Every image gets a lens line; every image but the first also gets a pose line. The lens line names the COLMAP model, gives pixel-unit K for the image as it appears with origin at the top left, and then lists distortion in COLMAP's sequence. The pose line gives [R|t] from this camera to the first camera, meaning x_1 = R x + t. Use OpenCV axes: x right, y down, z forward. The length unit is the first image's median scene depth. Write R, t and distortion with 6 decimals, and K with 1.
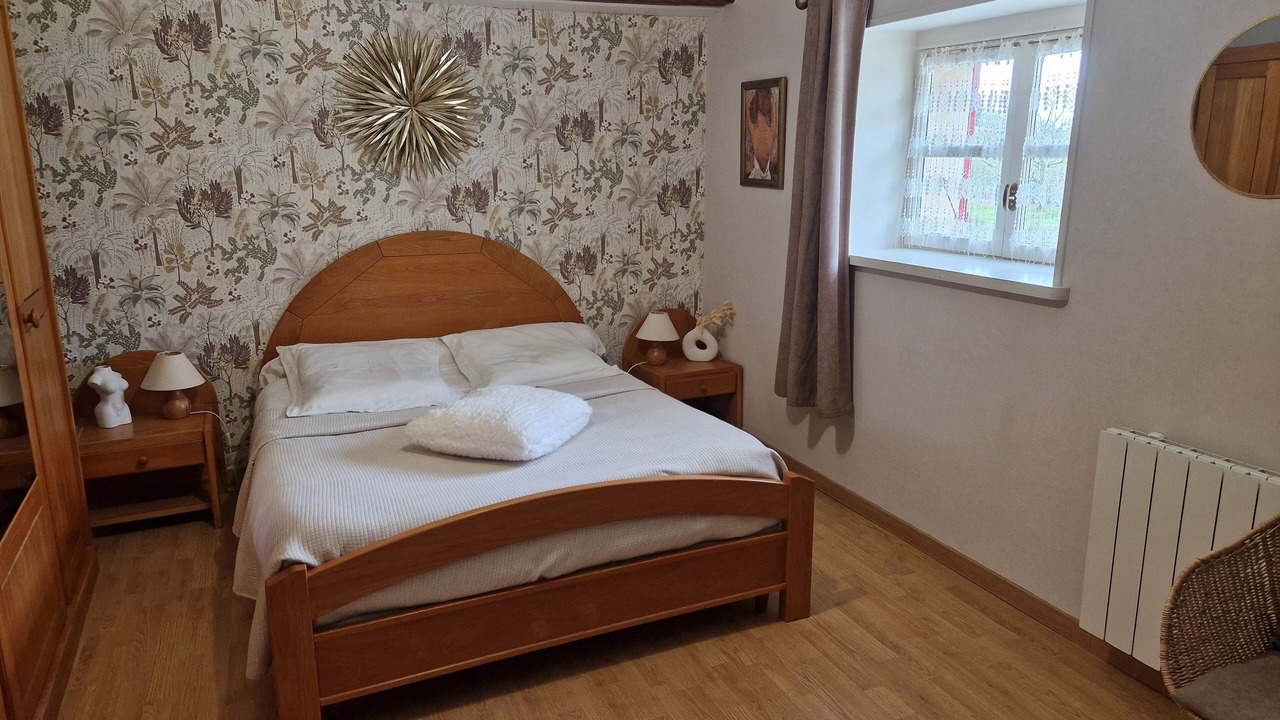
lens RADIAL K [[876.6, 0, 640.0], [0, 876.6, 360.0], [0, 0, 1]] dist [0.064303, -0.001670]
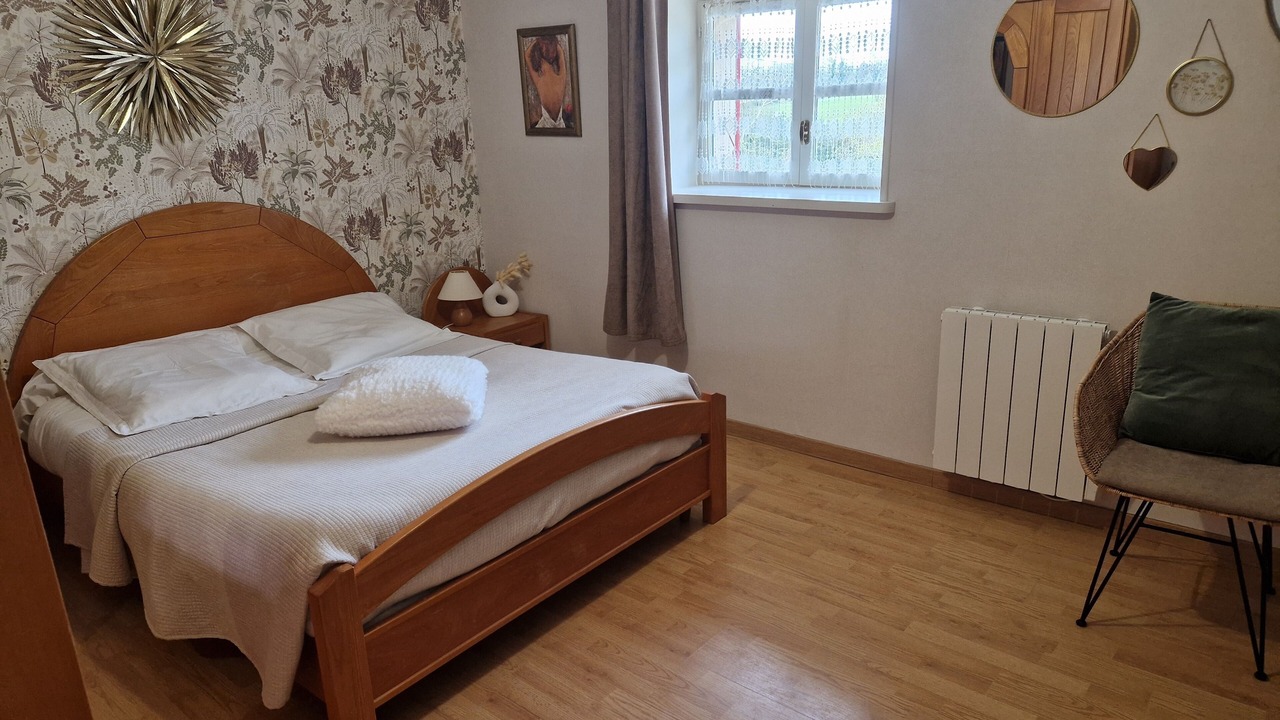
lens RADIAL K [[876.3, 0, 644.2], [0, 876.3, 380.0], [0, 0, 1]] dist [0.086263, -0.084597]
pose [[0.892867, -0.163278, 0.419677, -0.245678], [0.134658, 0.986116, 0.097168, -0.002641], [-0.429716, -0.030245, 0.902457, 0.024689]]
